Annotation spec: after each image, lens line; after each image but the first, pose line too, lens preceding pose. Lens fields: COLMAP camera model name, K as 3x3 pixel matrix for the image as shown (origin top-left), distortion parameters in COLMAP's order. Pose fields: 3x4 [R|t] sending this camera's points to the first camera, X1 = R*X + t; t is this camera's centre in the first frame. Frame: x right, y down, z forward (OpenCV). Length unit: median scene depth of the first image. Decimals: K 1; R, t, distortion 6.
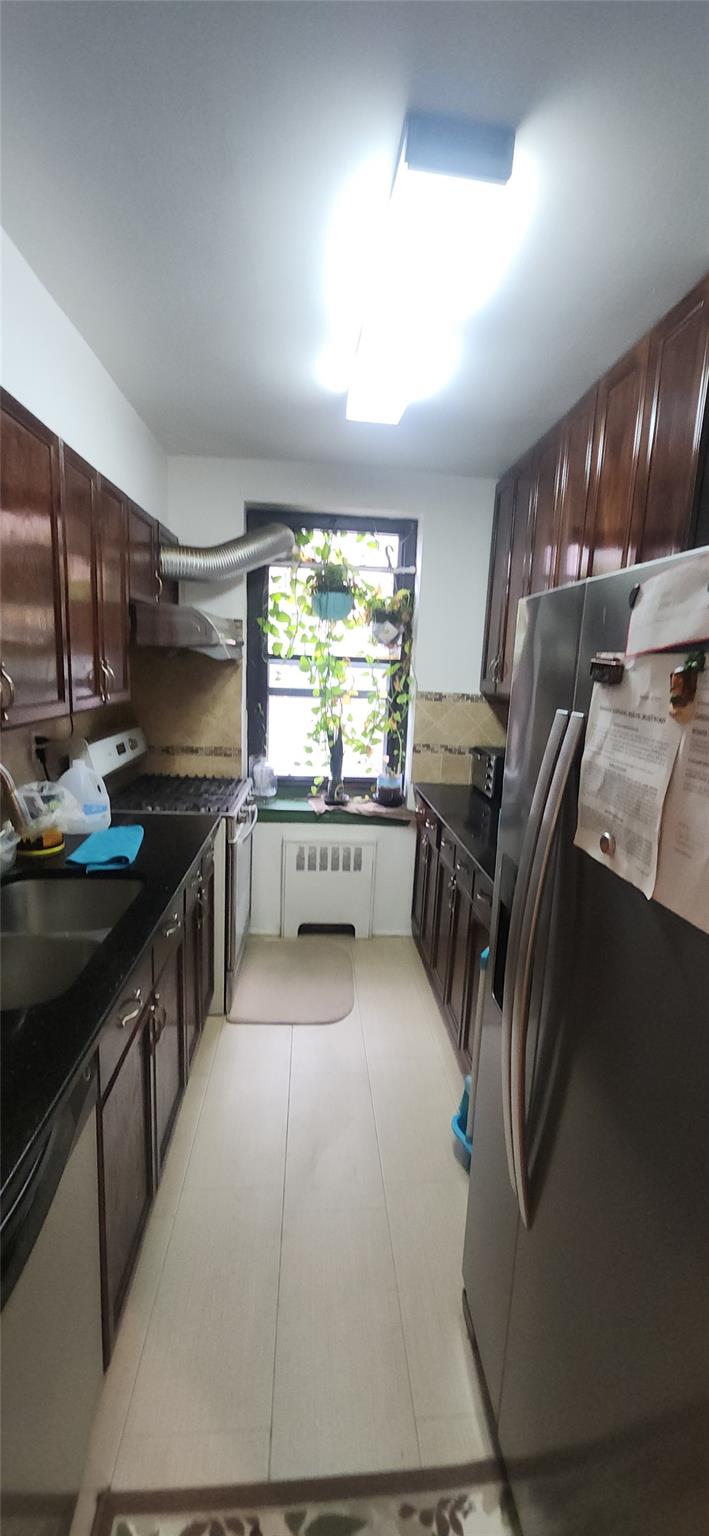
lens RADIAL K [[621.0, 0, 367.0], [0, 621.0, 771.0], [0, 0, 1]] dist [0.013216, -0.006828]
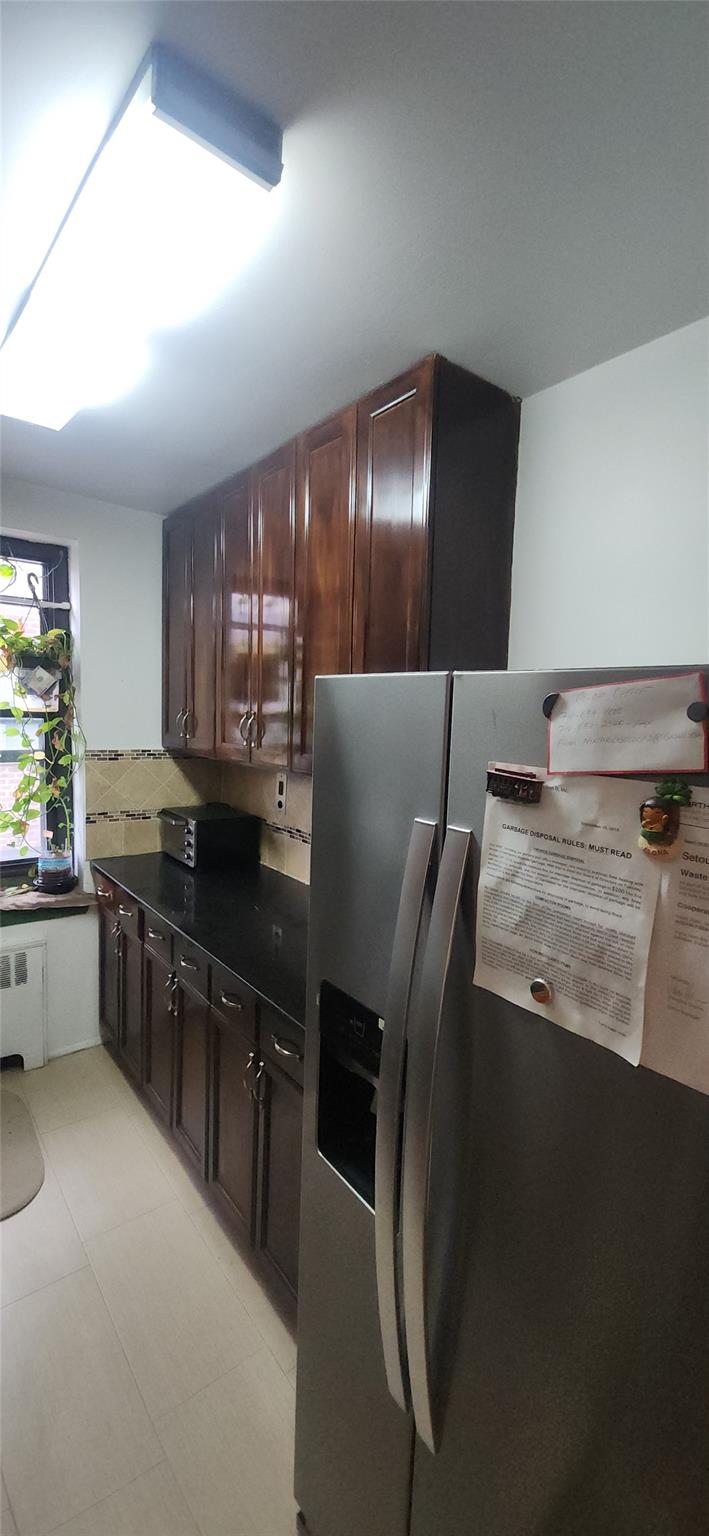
lens RADIAL K [[621.0, 0, 367.0], [0, 621.0, 771.0], [0, 0, 1]] dist [0.013216, -0.006828]
pose [[0.834719, -0.072730, 0.545852, -0.062772], [0.099832, 0.994801, -0.020115, -0.046331], [-0.541552, 0.071284, 0.837640, 0.098381]]
